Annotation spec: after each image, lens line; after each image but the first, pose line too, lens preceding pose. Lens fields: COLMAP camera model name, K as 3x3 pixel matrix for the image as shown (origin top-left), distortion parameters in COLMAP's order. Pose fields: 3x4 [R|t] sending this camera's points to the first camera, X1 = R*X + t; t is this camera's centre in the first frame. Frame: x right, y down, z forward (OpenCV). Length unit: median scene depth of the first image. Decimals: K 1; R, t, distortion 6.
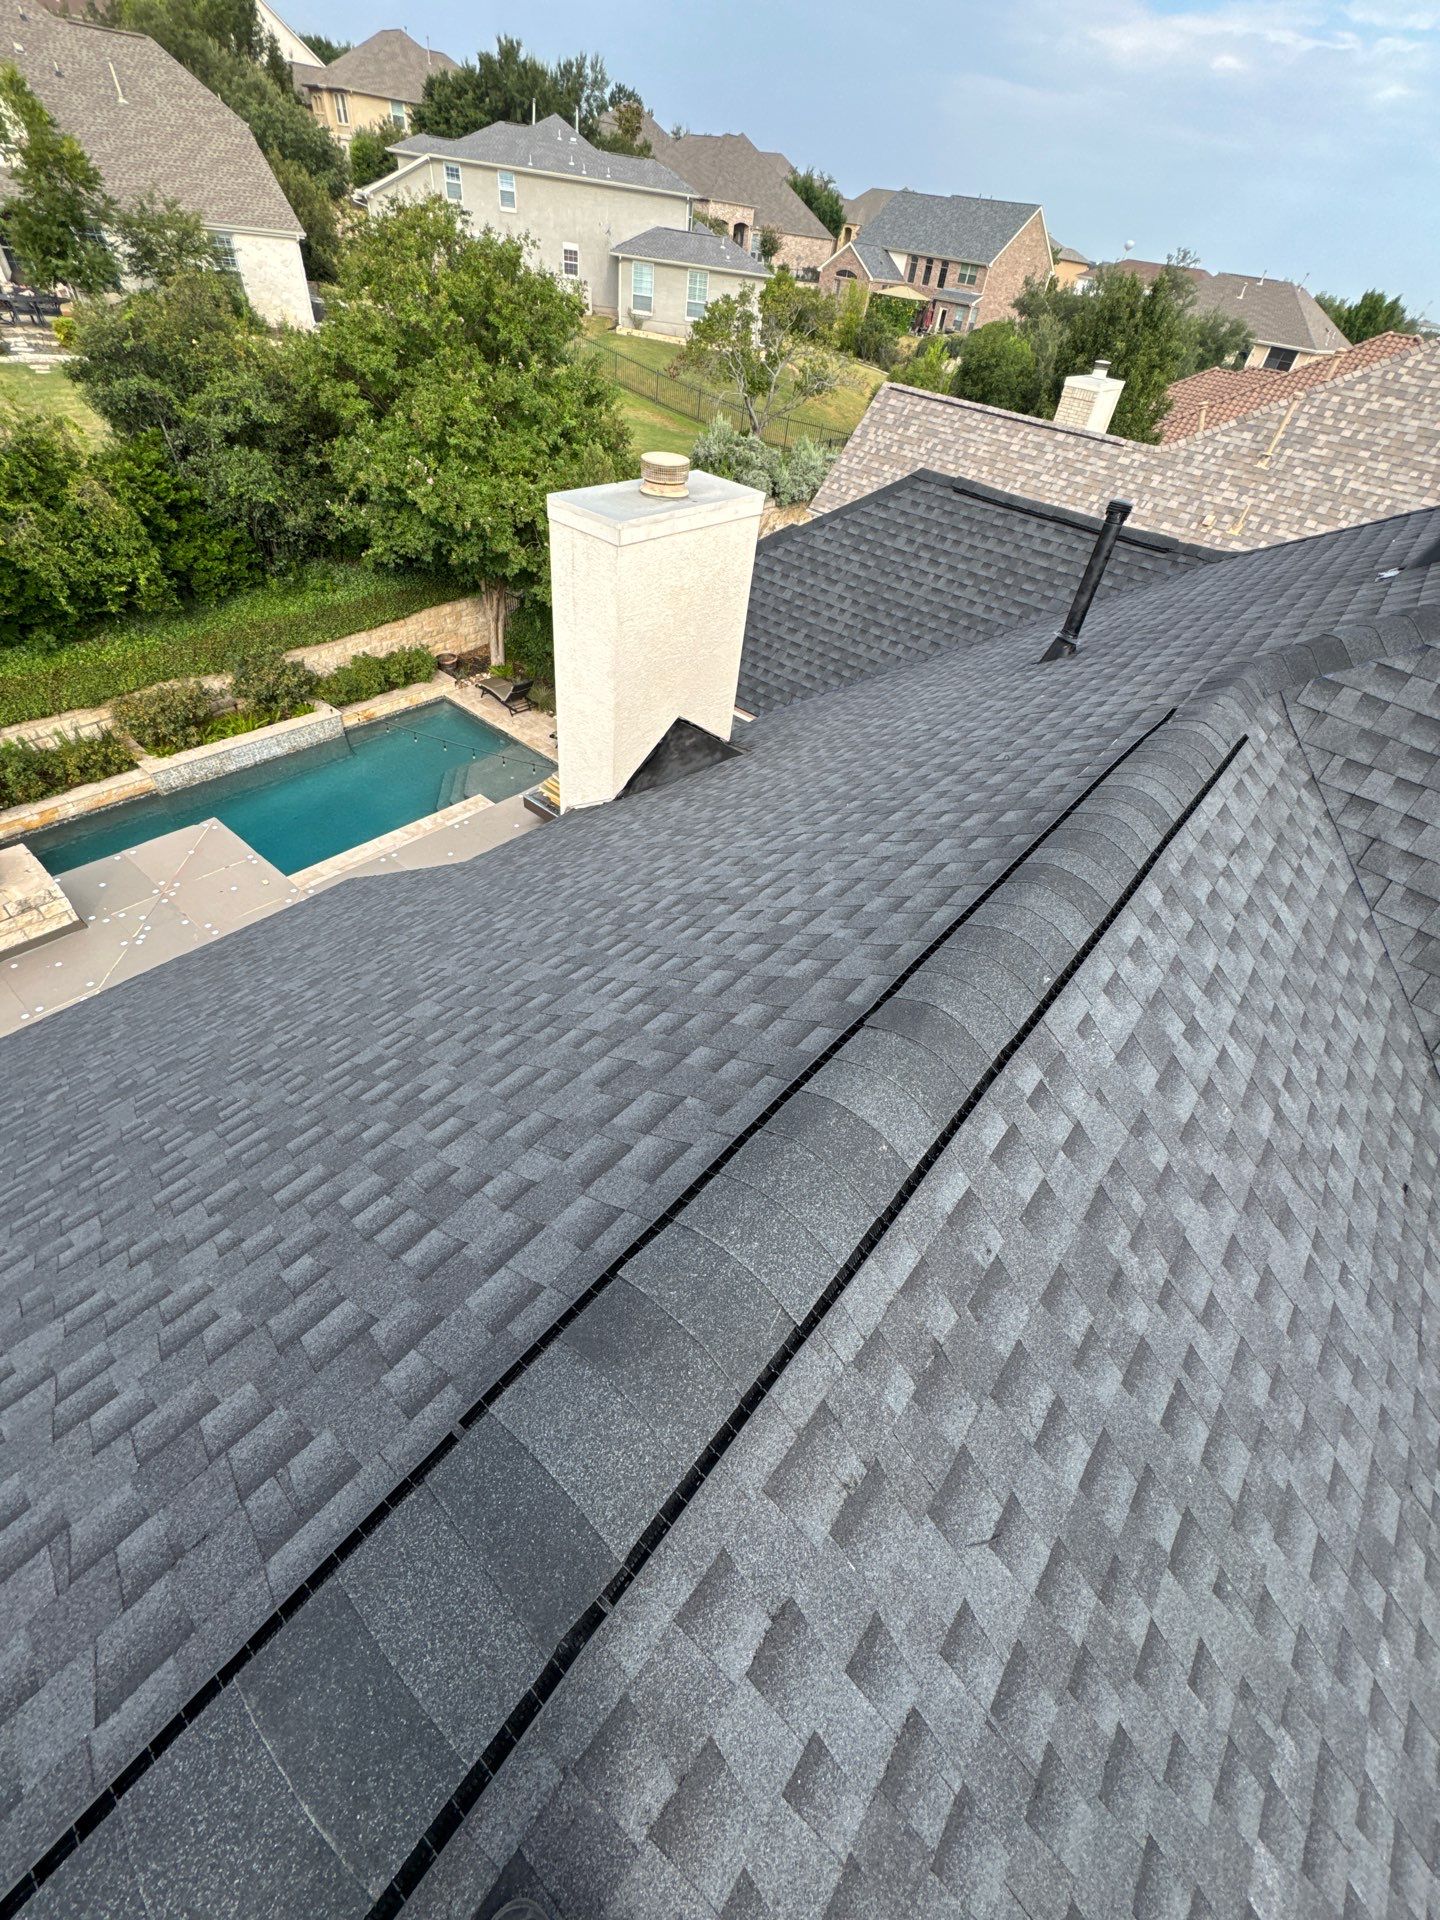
lens RADIAL K [[760.9, 0, 720.9], [0, 760.9, 958.7], [0, 0, 1]] dist [-0.002324, 0.000349]
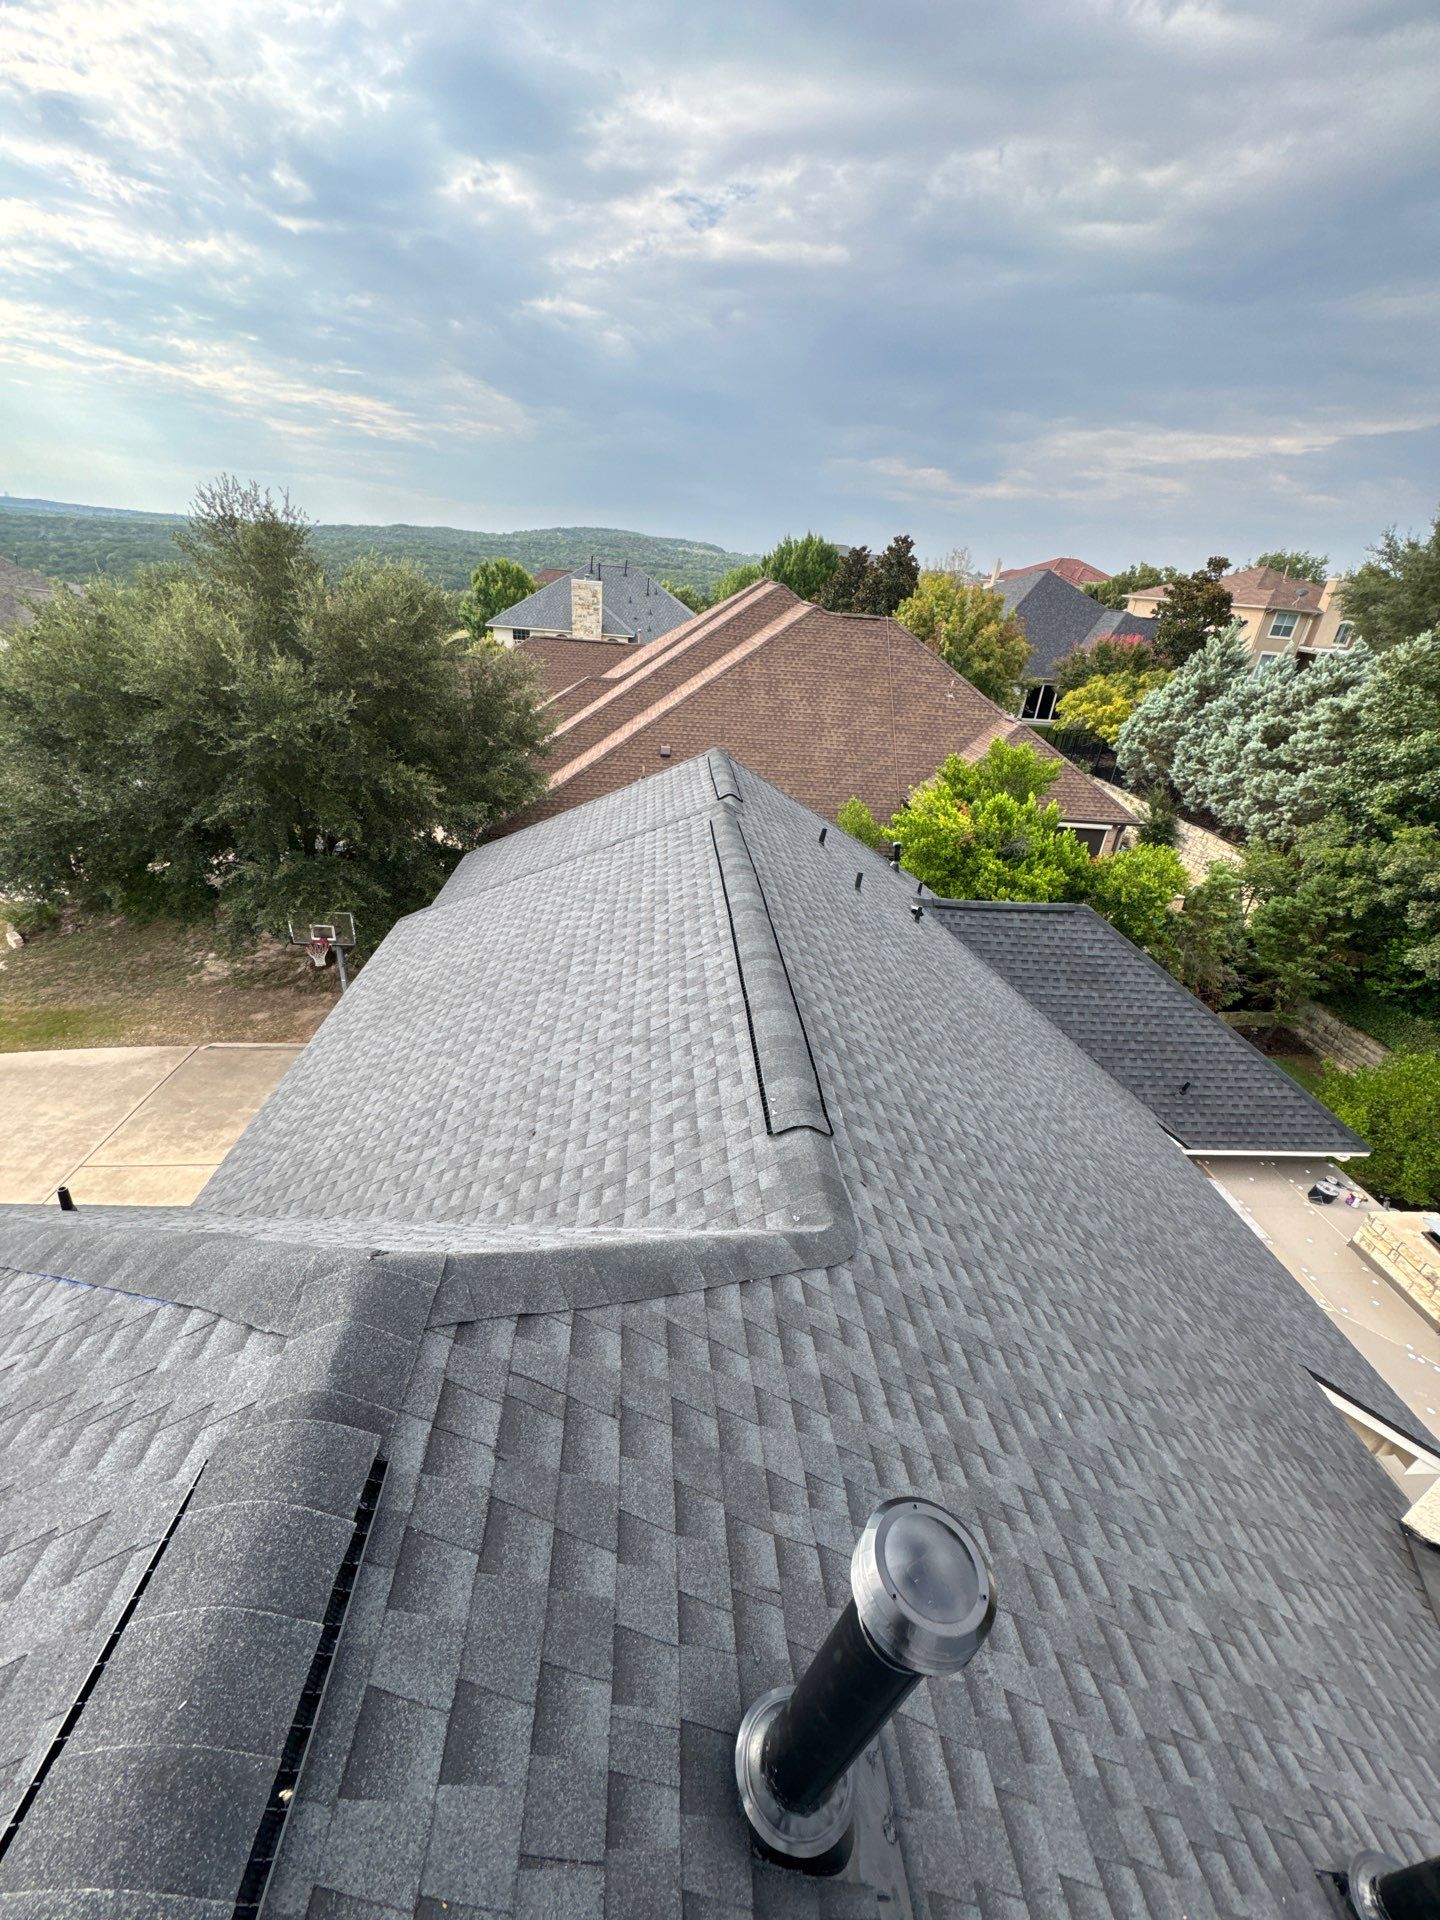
lens RADIAL K [[763.2, 0, 721.1], [0, 763.2, 958.4], [0, 0, 1]] dist [-0.000350, -0.000225]
pose [[-0.705558, 0.167407, -0.688595, 0.325026], [-0.594795, 0.388336, 0.703857, -0.251571], [0.385236, 0.906185, -0.174420, 0.205789]]
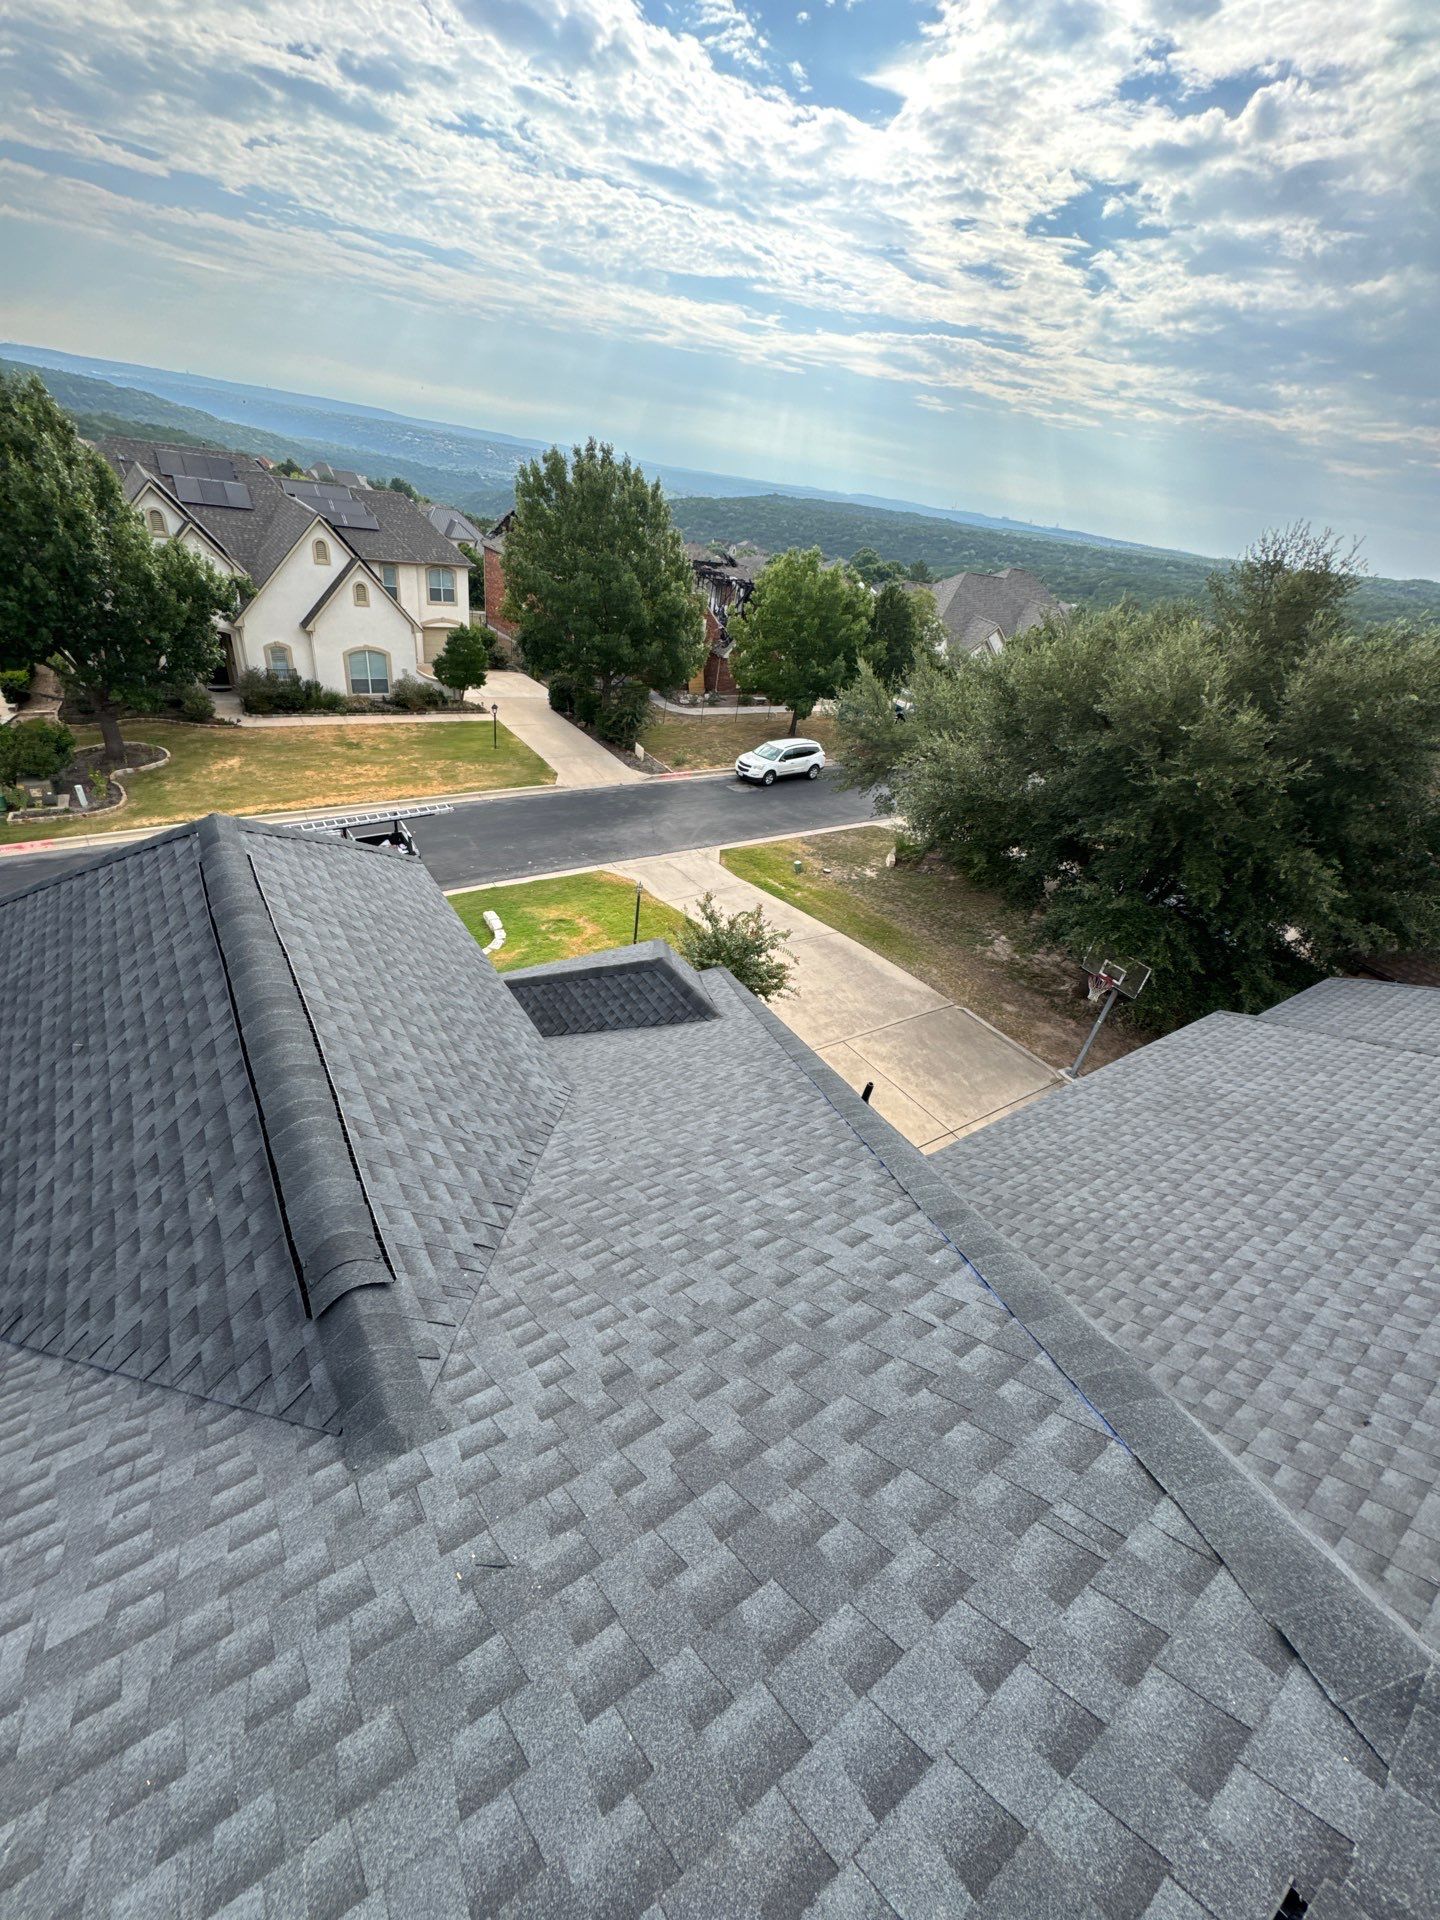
lens RADIAL K [[759.0, 0, 720.0], [0, 759.0, 960.0], [0, 0, 1]] dist [-0.002044, 0.000445]
pose [[-0.929405, -0.355583, 0.098827, 0.384668], [0.013495, 0.234857, 0.971936, -0.212084], [-0.368814, 0.904657, -0.213478, 0.180156]]
